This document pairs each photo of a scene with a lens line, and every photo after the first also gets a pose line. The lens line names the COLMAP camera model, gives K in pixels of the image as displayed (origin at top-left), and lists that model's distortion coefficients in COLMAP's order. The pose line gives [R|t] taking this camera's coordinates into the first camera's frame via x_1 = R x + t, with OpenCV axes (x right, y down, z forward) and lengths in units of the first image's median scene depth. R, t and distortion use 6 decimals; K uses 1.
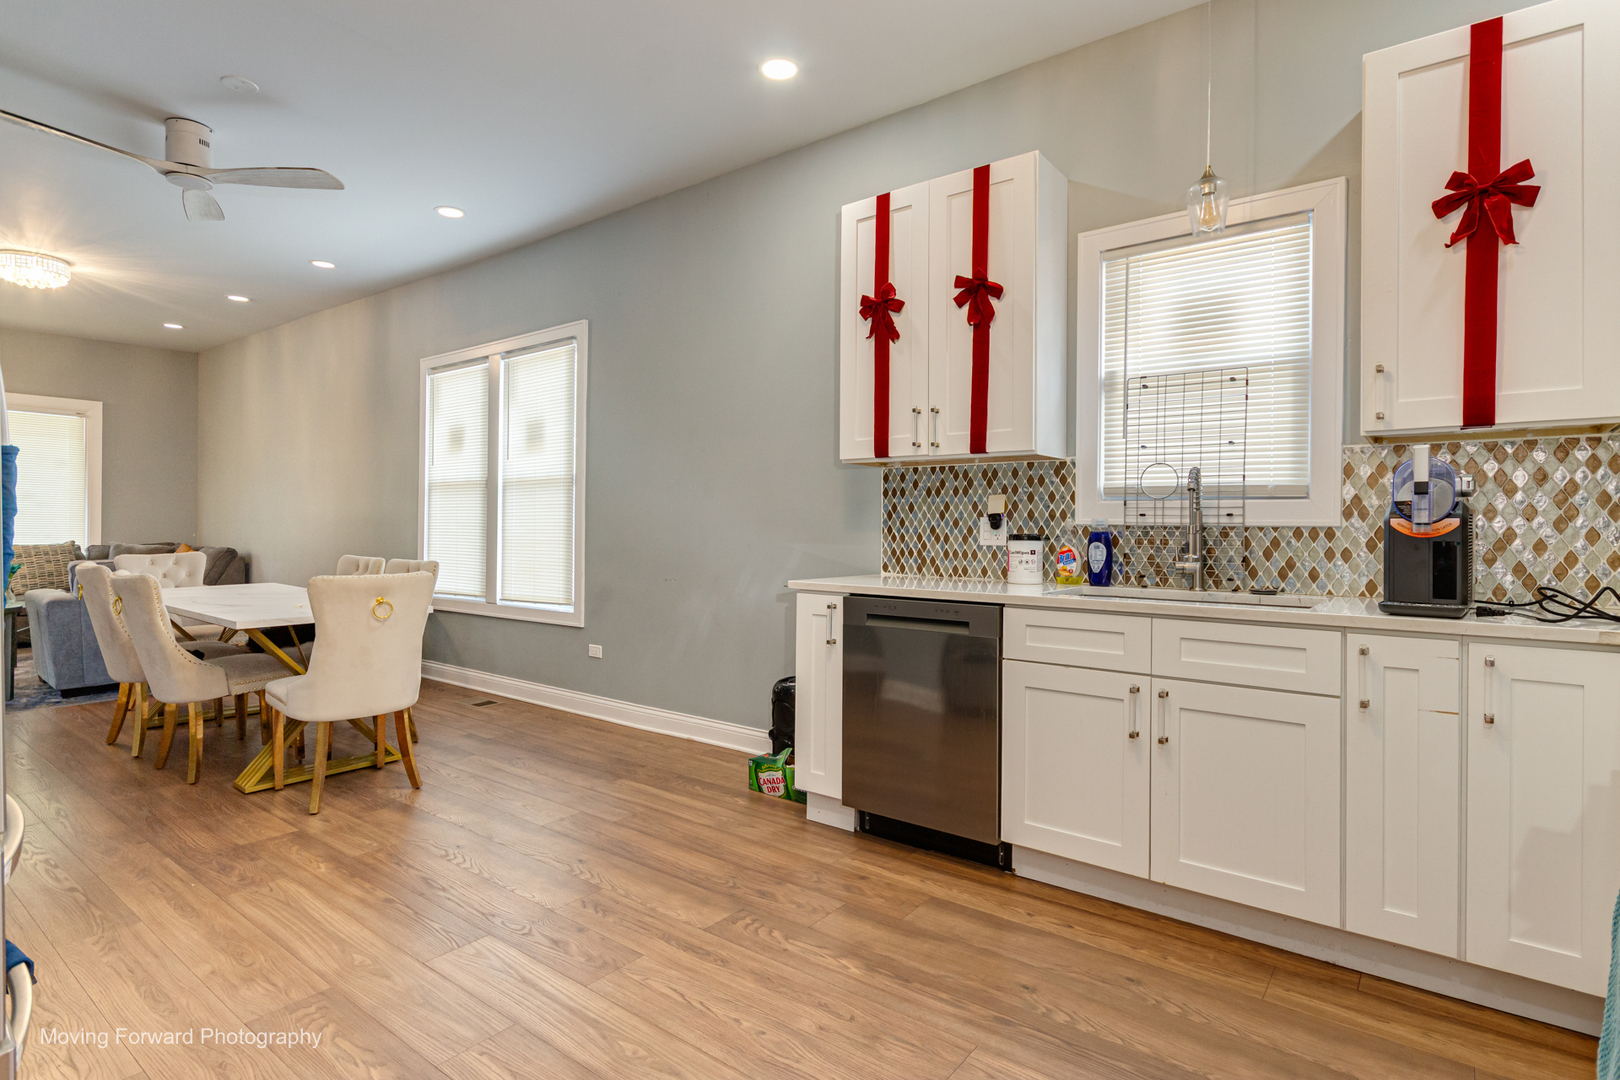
lens RADIAL K [[809.1, 0, 782.6], [0, 809.1, 528.0], [0, 0, 1]] dist [0.006848, -0.002256]
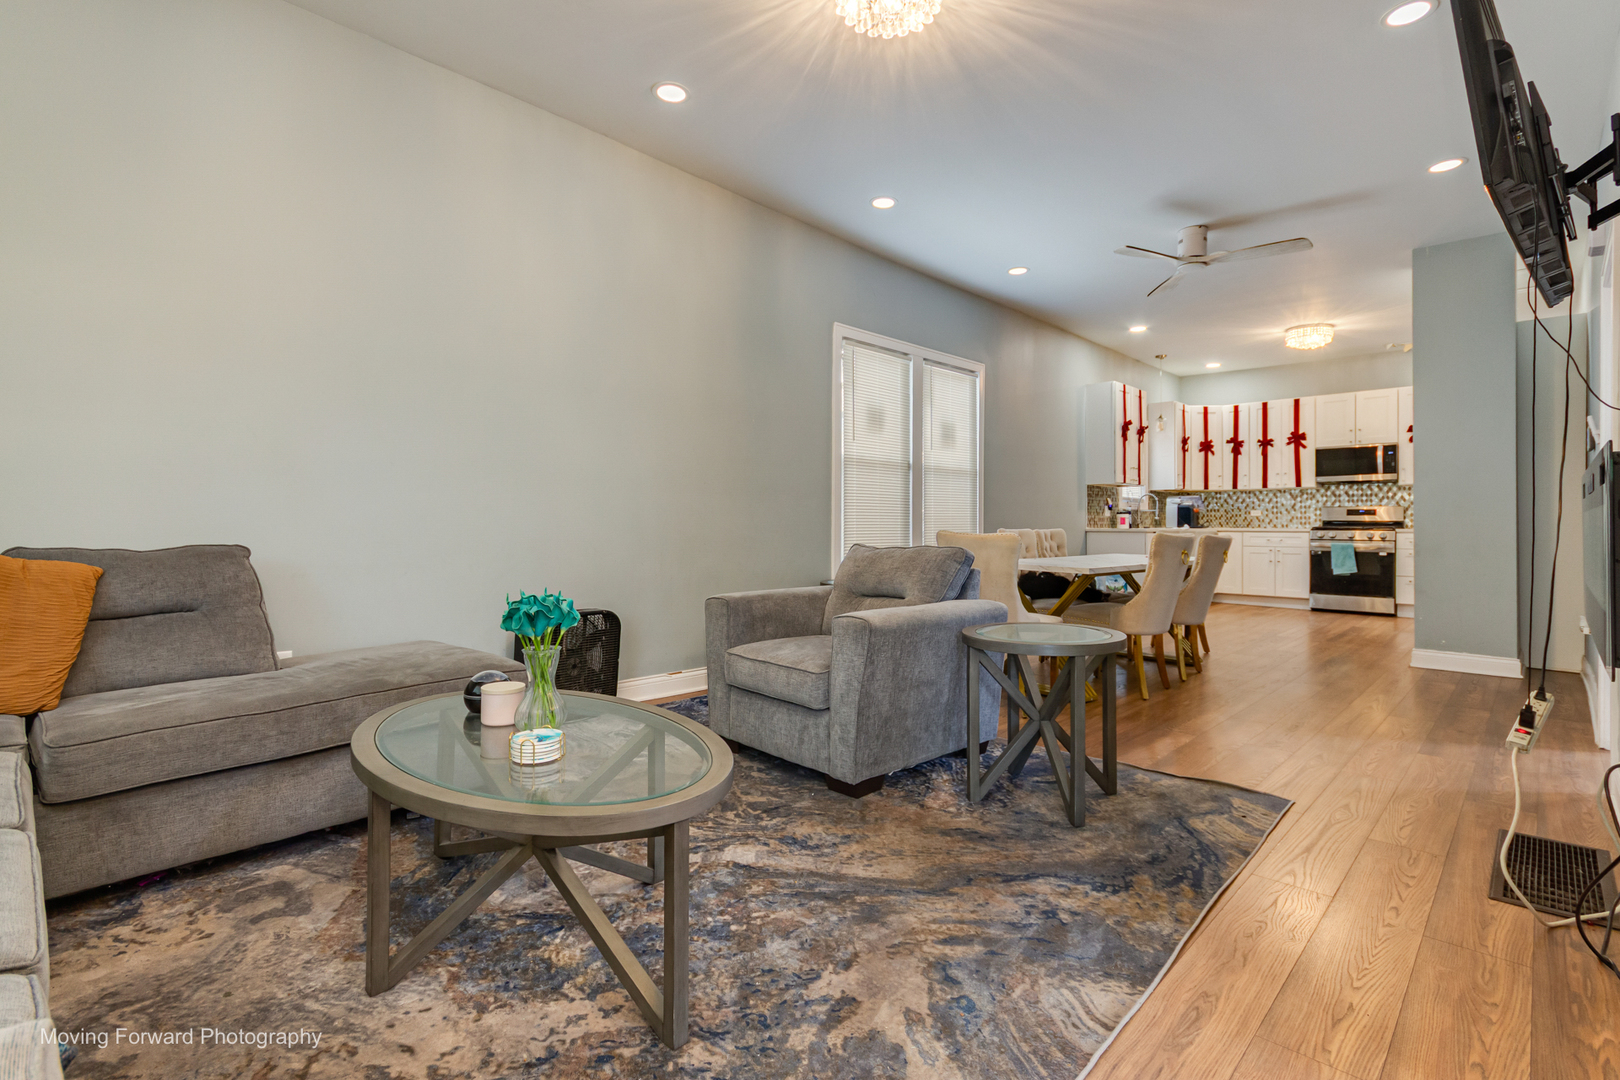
lens RADIAL K [[809.1, 0, 782.5], [0, 809.1, 521.2], [0, 0, 1]] dist [0.006848, -0.002256]
pose [[0.094572, -0.002380, 0.995515, -2.721807], [0.000746, 0.999997, 0.002320, 0.033097], [-0.995518, 0.000524, 0.094574, 1.921413]]
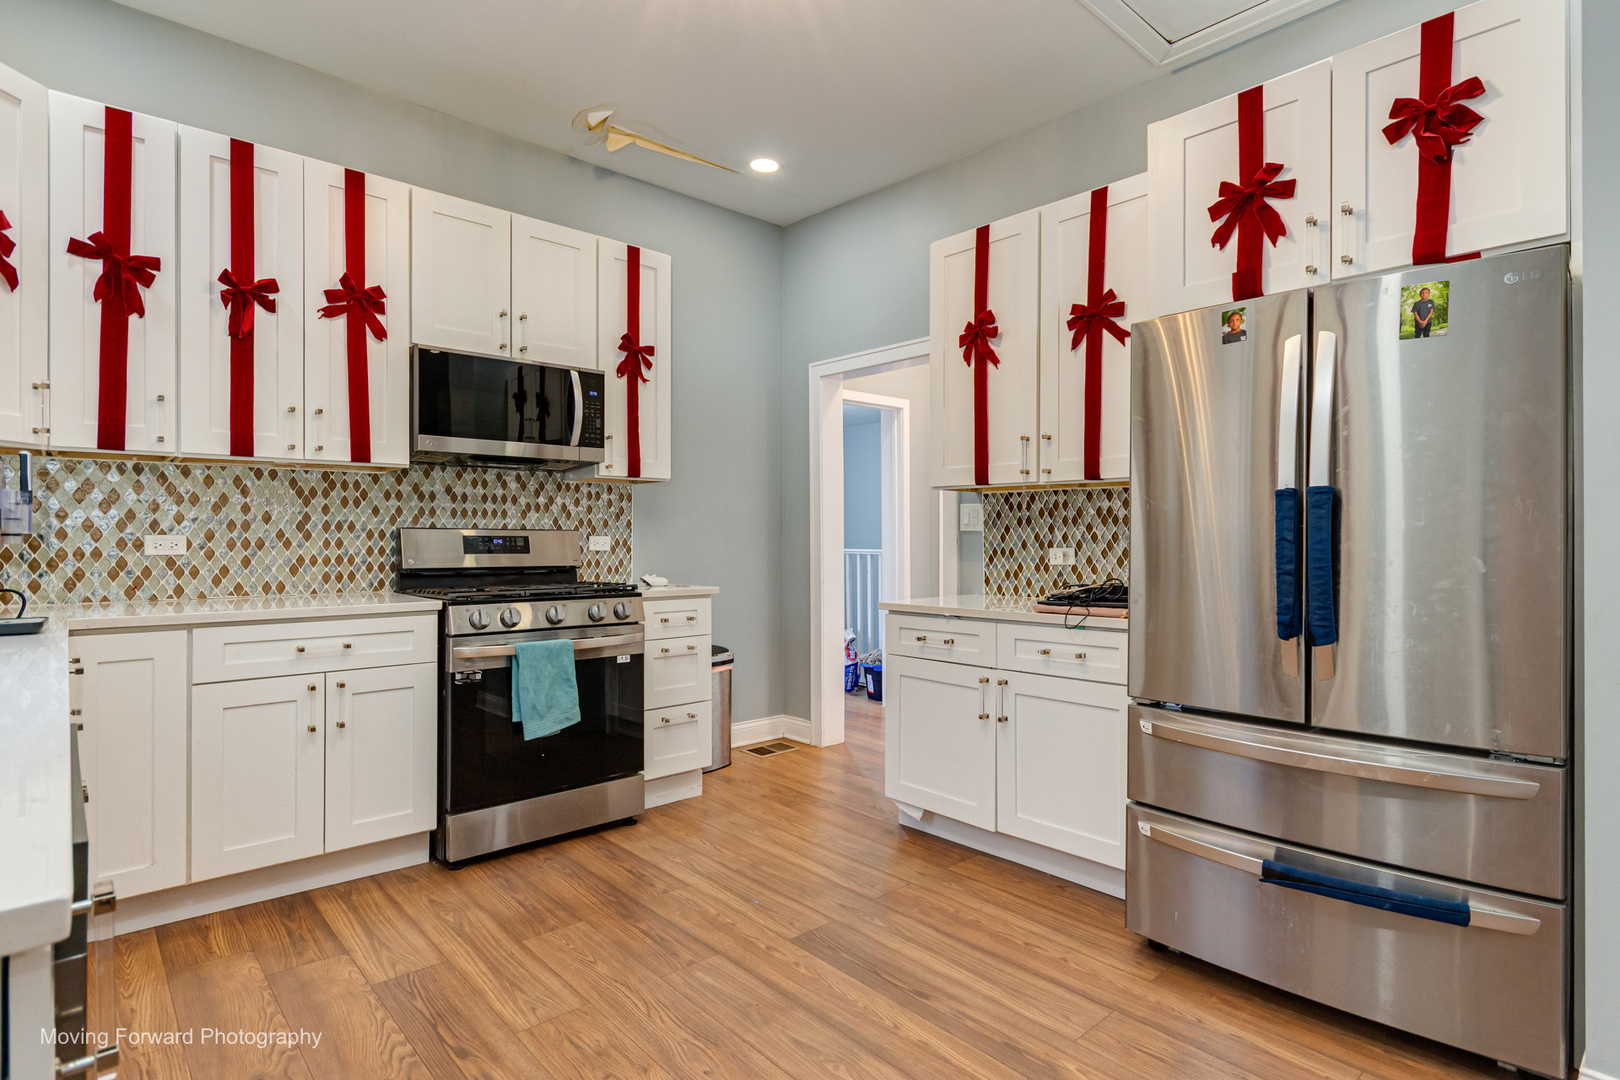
lens RADIAL K [[809.1, 0, 814.6], [0, 809.1, 533.6], [0, 0, 1]] dist [0.006848, -0.002256]
pose [[-0.987671, -0.005169, 0.156459, -0.171384], [-0.005523, 0.999983, -0.001826, -0.005514], [-0.156447, -0.002668, -0.987683, 1.118786]]
